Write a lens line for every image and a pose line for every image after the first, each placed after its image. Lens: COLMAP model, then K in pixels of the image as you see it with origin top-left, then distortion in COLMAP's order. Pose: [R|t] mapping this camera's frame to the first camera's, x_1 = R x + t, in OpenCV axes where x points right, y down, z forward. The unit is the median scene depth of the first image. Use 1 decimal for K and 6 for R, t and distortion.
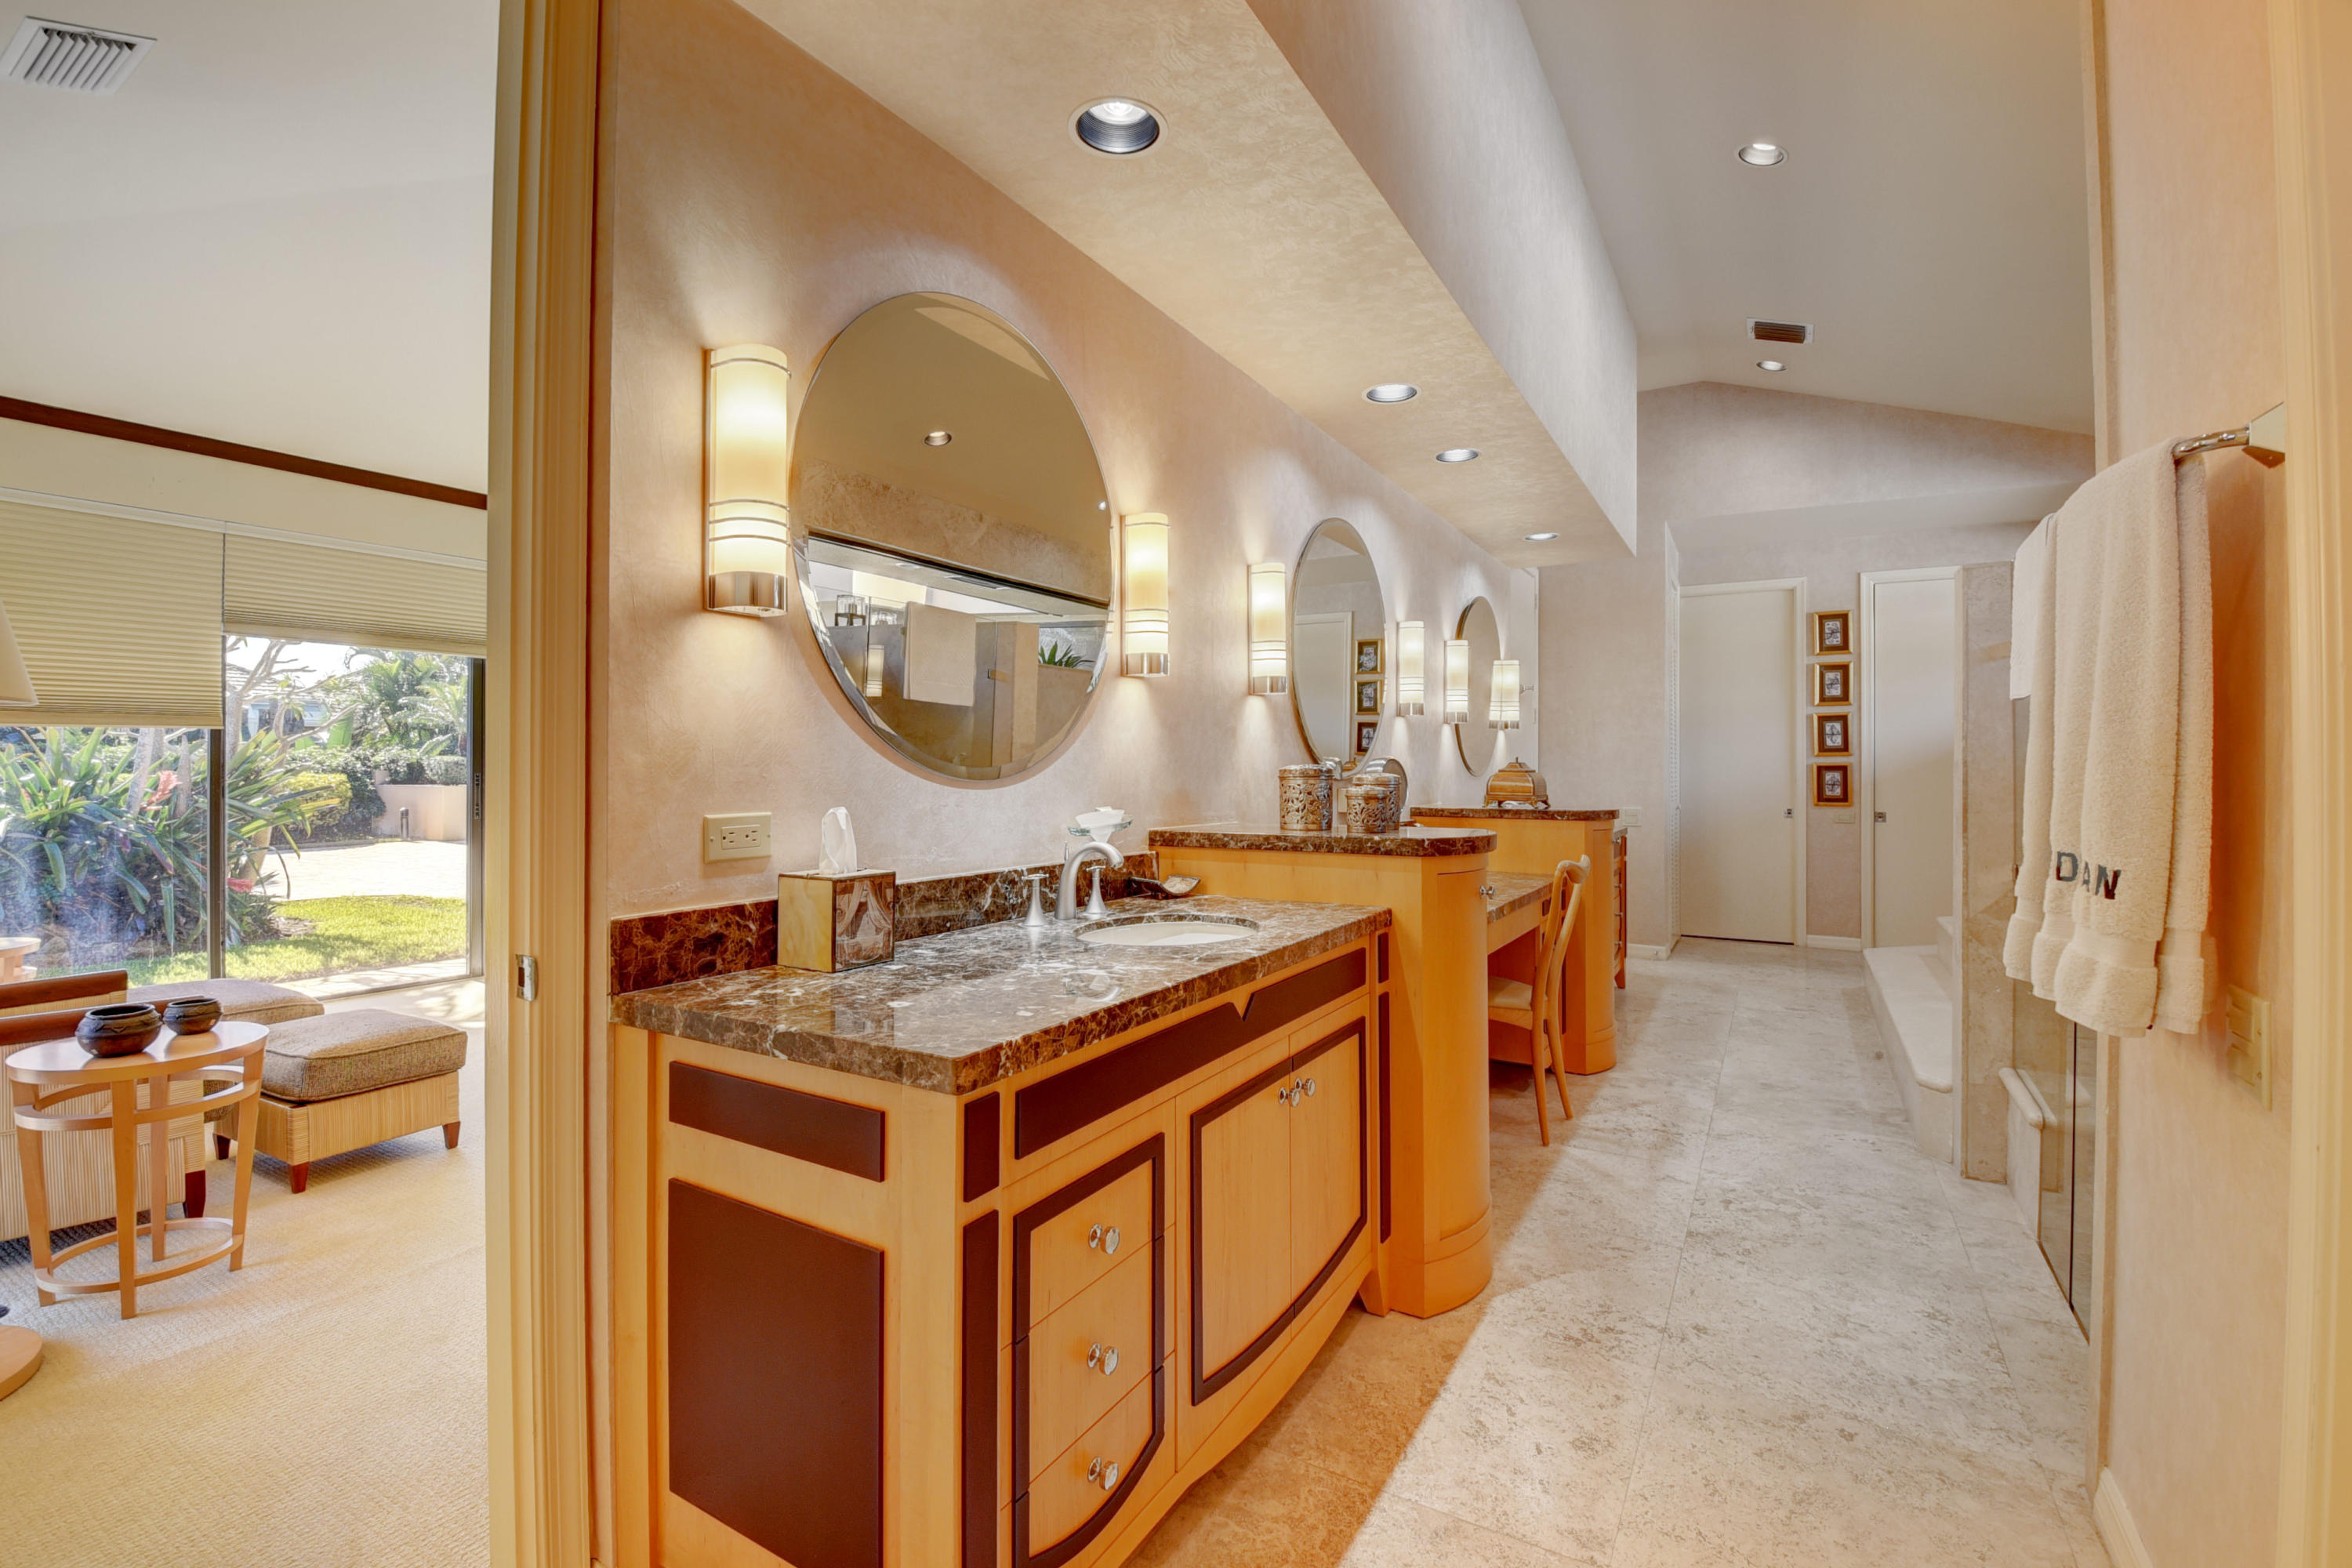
lens RADIAL K [[1023.4, 0, 1180.8], [0, 1023.4, 771.6], [0, 0, 1]] dist [-0.005032, -0.007778]
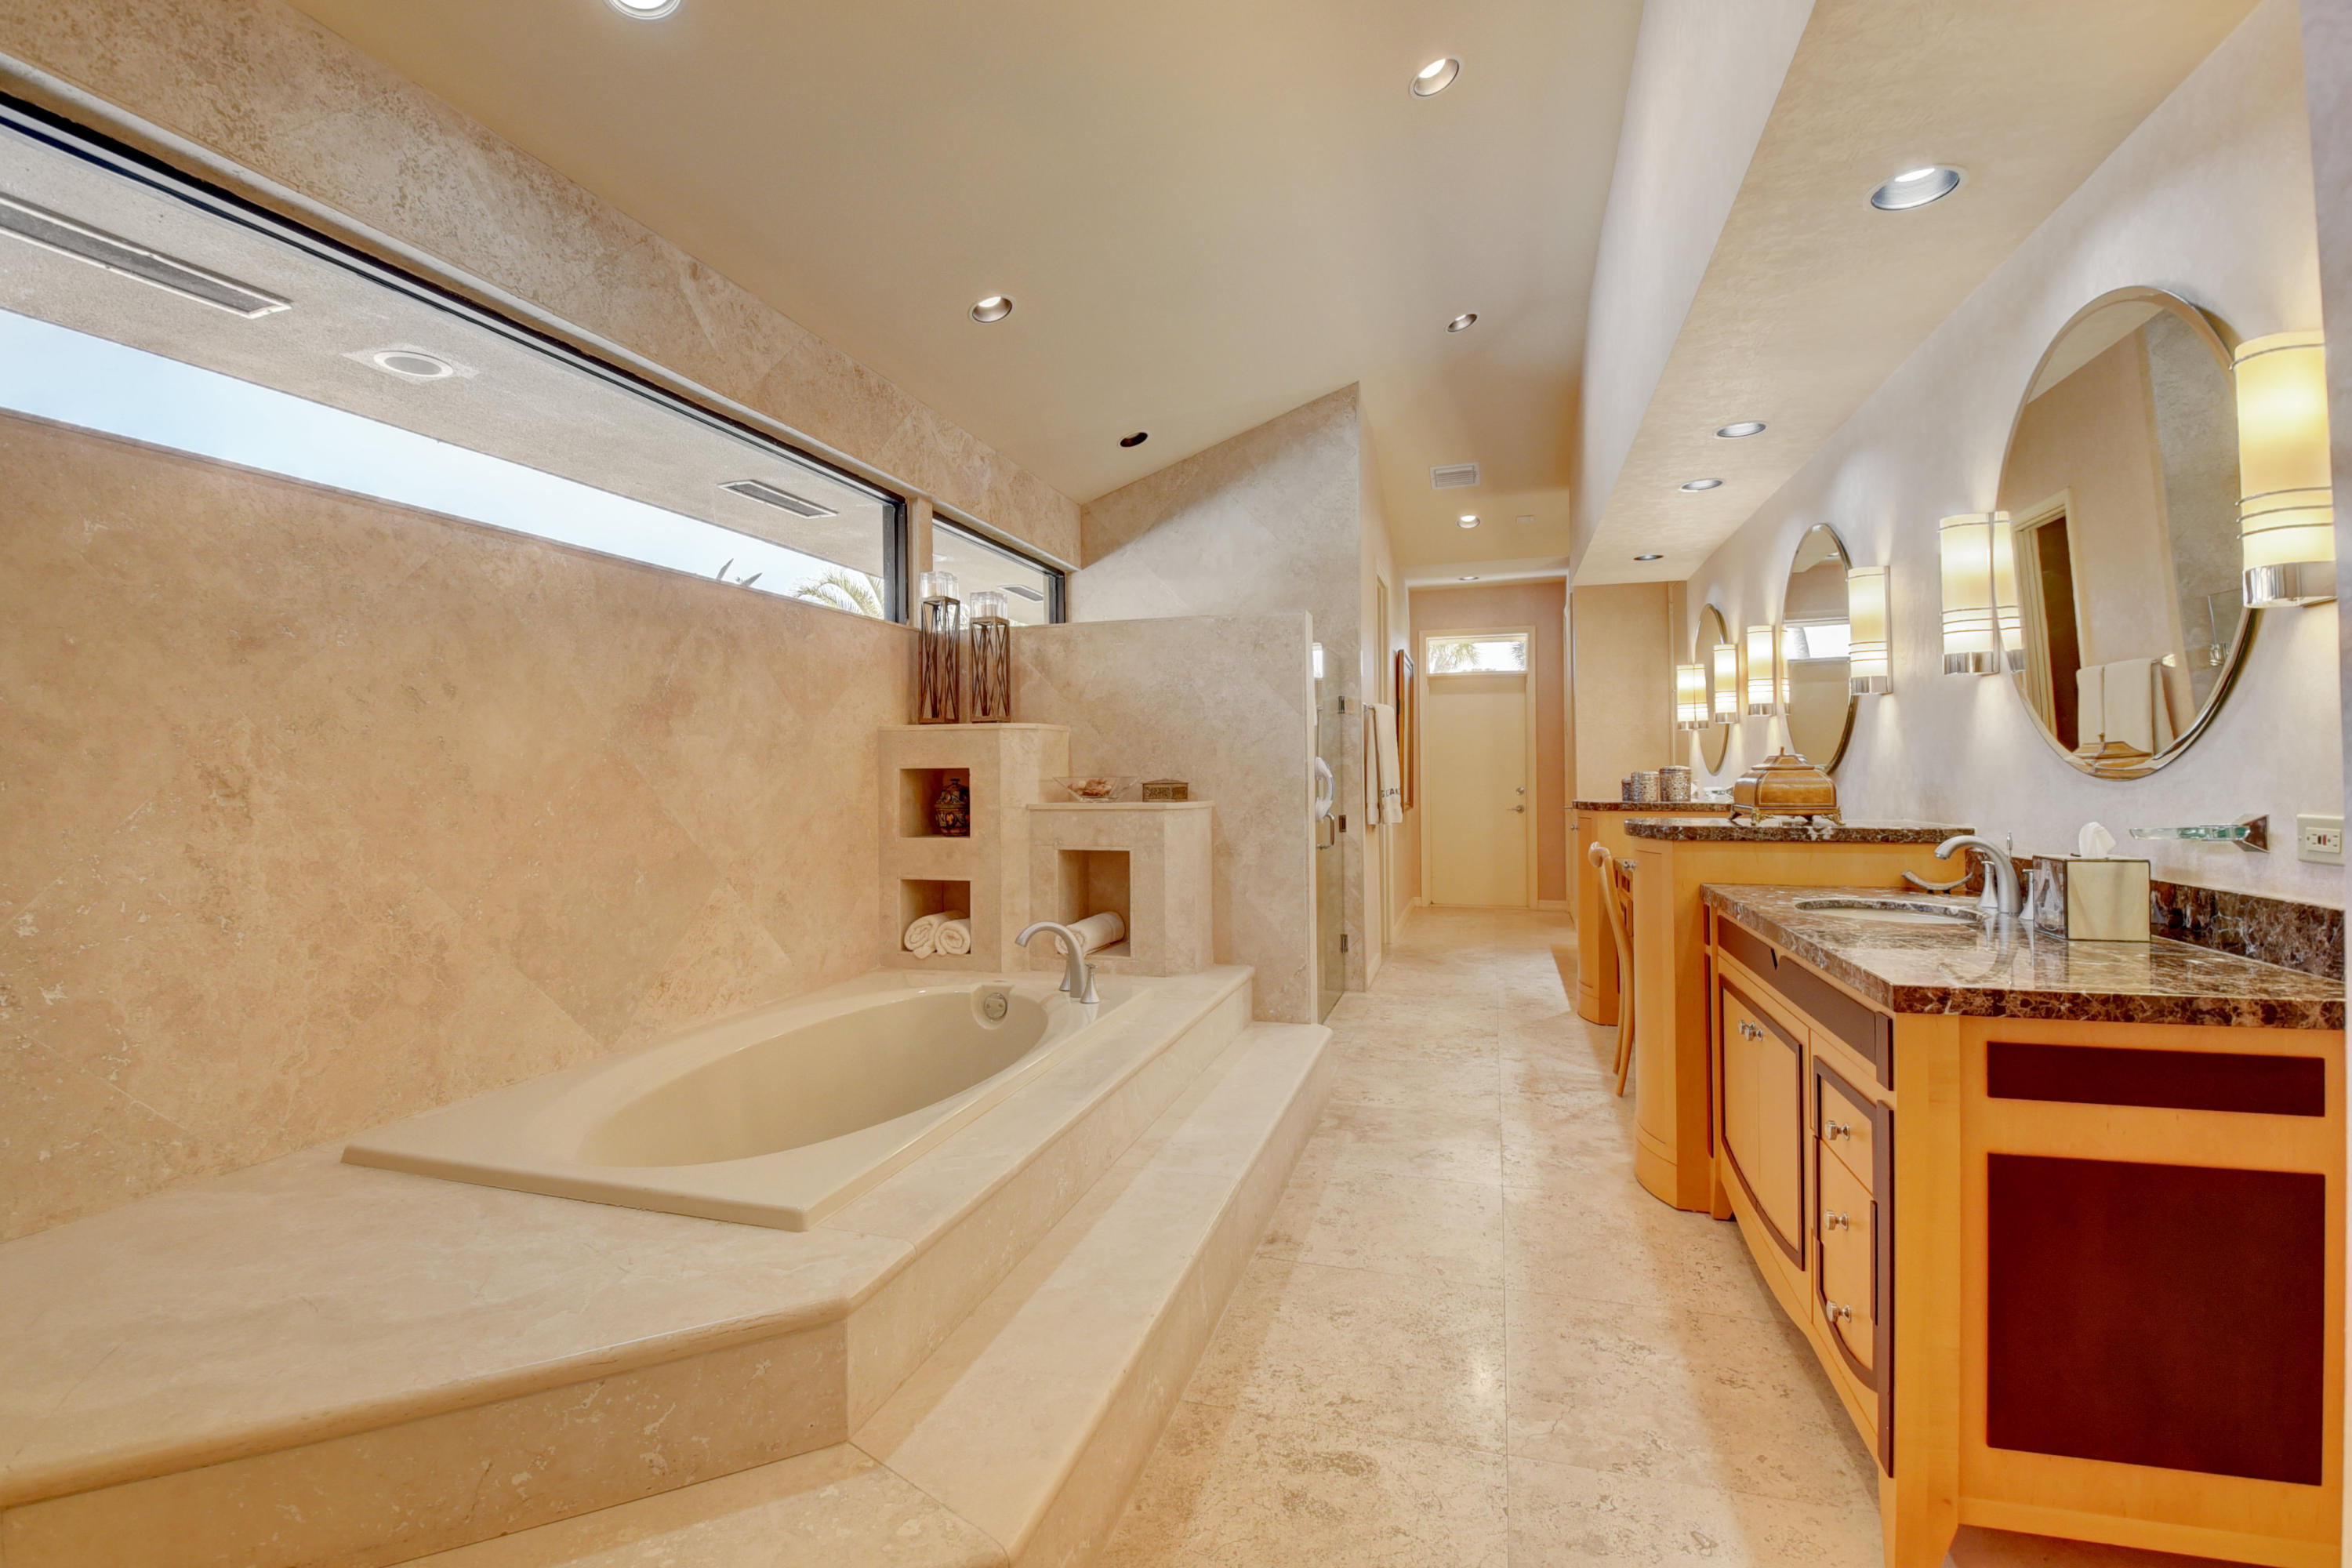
lens RADIAL K [[1023.4, 0, 1175.4], [0, 1023.4, 772.5], [0, 0, 1]] dist [-0.005032, -0.007778]
pose [[-0.972551, -0.005561, -0.232624, 1.076889], [-0.005888, 0.999982, 0.000710, 0.005292], [0.232616, 0.002060, -0.972566, 1.920607]]
